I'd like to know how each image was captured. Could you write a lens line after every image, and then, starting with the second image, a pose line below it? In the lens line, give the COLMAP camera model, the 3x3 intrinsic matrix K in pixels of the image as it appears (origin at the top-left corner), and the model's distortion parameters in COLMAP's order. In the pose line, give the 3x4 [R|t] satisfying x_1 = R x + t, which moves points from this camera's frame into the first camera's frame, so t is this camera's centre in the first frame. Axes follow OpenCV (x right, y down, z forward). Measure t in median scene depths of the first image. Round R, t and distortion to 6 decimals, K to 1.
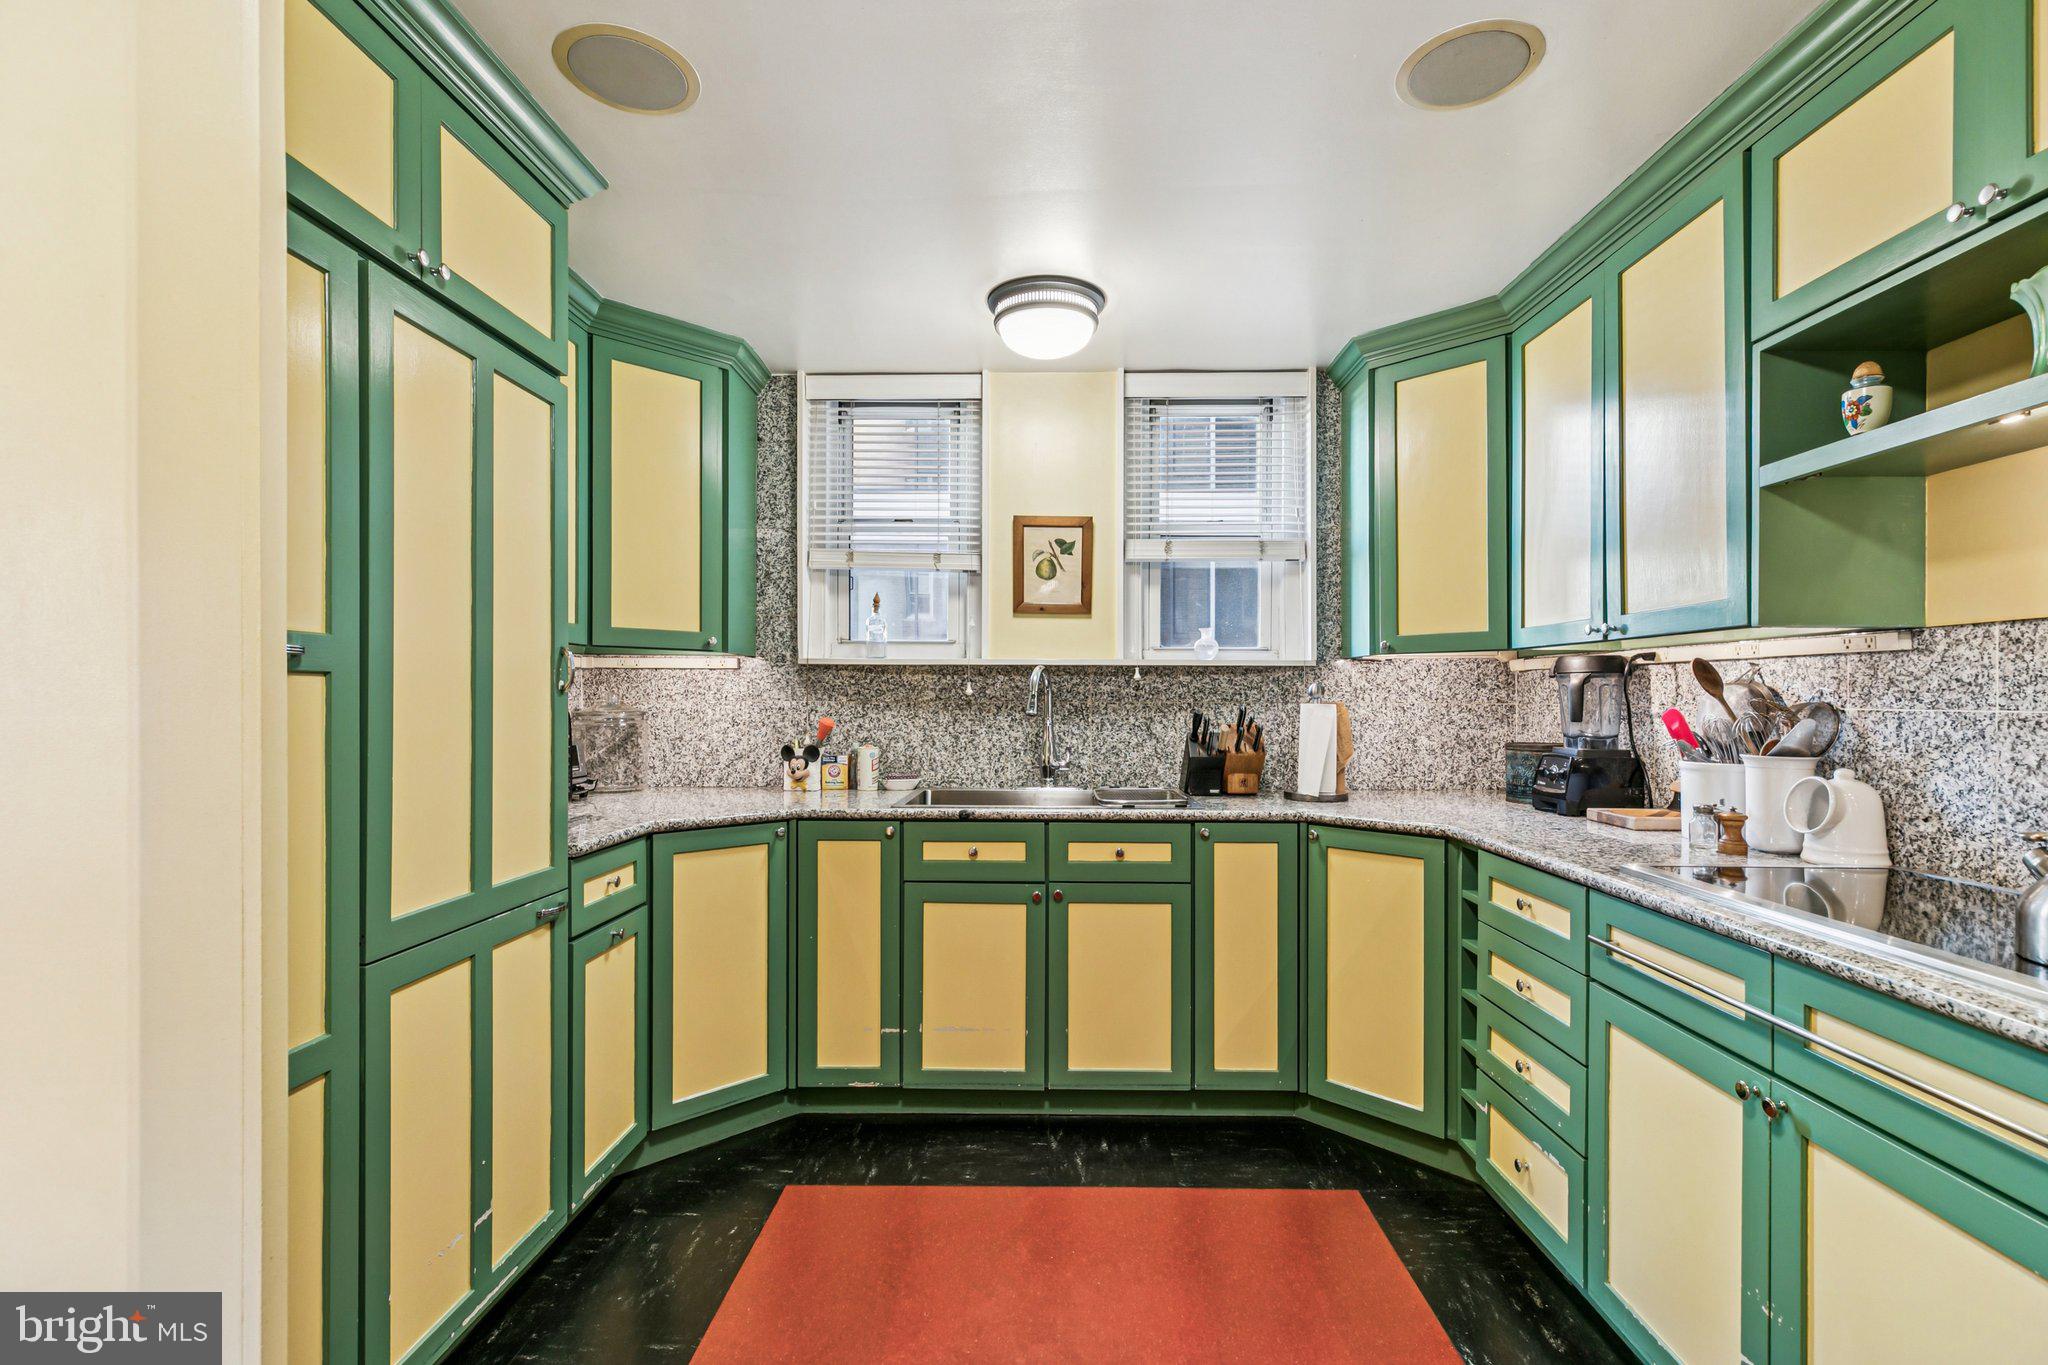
lens RADIAL K [[930.8, 0, 1027.8], [0, 930.8, 695.5], [0, 0, 1]] dist [0.002064, 0.000053]
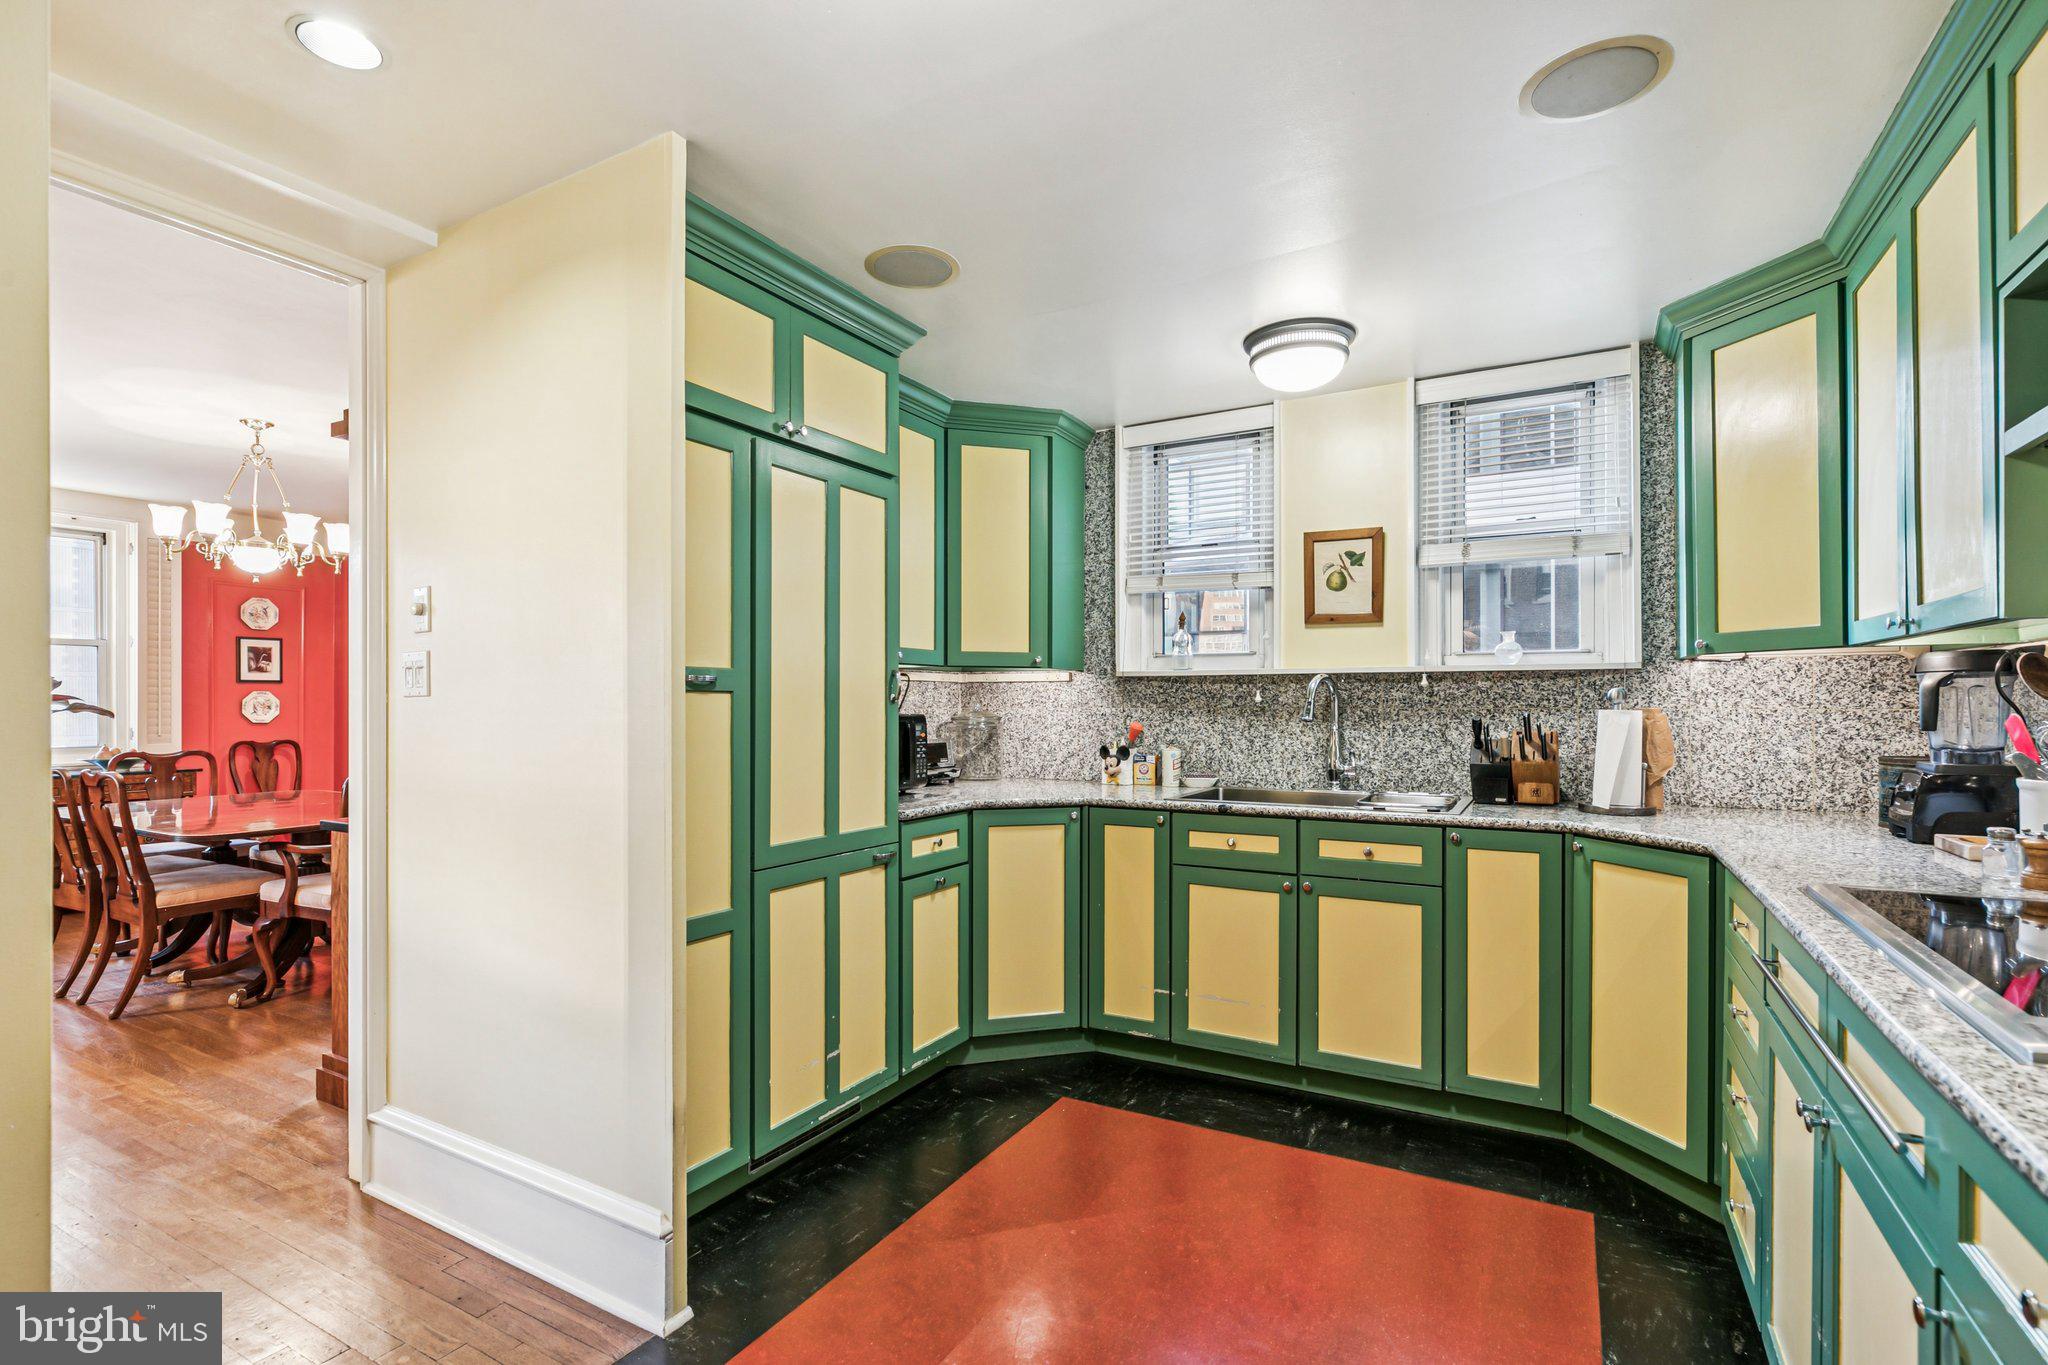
lens RADIAL K [[960.2, 0, 1028.0], [0, 960.2, 696.7], [0, 0, 1]] dist [-0.010281, 0.000581]
pose [[0.878801, -0.007781, -0.477125, 0.272560], [0.004972, 0.999962, -0.007149, -0.000302], [0.477162, 0.003911, 0.878806, -0.130486]]
